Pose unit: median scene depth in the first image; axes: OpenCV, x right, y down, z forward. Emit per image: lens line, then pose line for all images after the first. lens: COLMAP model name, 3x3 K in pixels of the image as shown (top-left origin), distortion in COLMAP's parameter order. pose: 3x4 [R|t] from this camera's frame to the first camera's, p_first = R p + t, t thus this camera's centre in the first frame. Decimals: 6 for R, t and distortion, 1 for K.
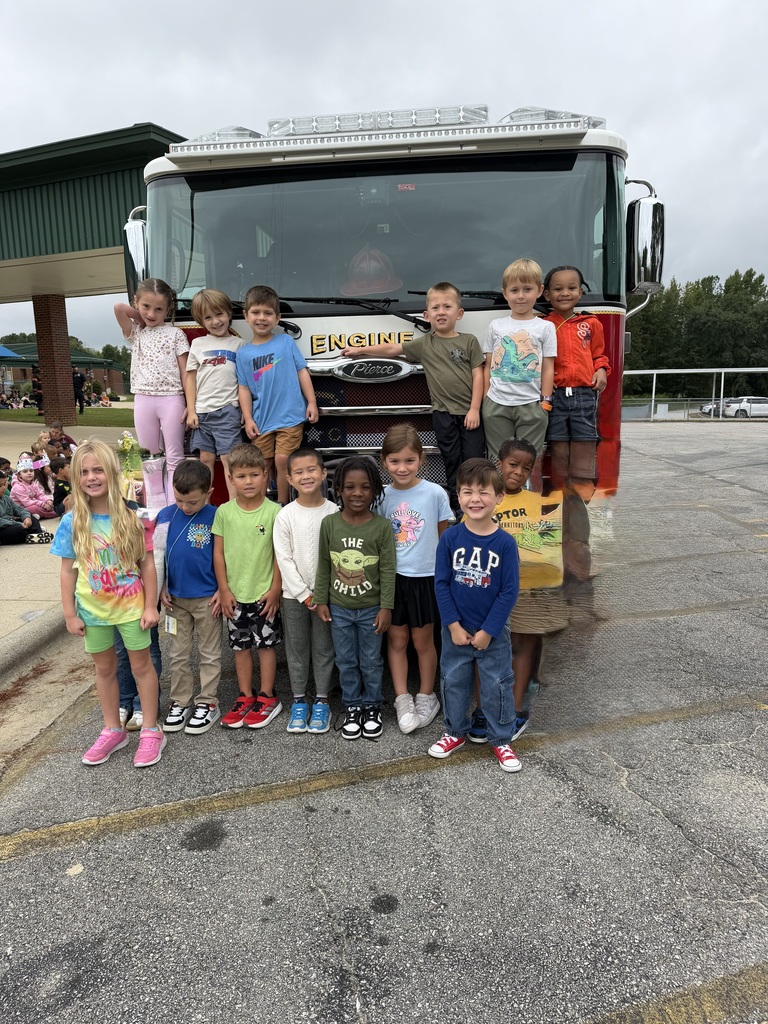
lens RADIAL K [[732.1, 0, 384.0], [0, 732.1, 512.0], [0, 0, 1]] dist [-0.001909, -0.001961]
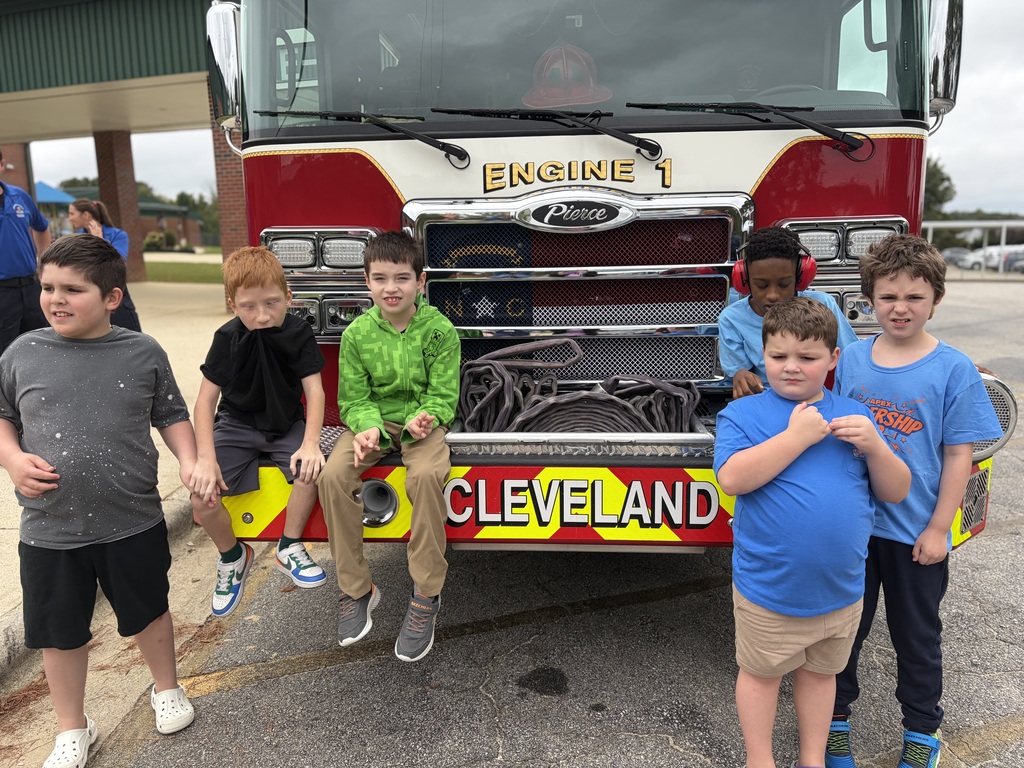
lens RADIAL K [[757.8, 0, 512.0], [0, 757.8, 384.0], [0, 0, 1]] dist [-0.000288, 0.004180]
pose [[0.998730, 0.003432, 0.050263, -0.107877], [-0.004150, 0.999891, 0.014200, -0.041627], [-0.050208, -0.014390, 0.998635, 0.273026]]
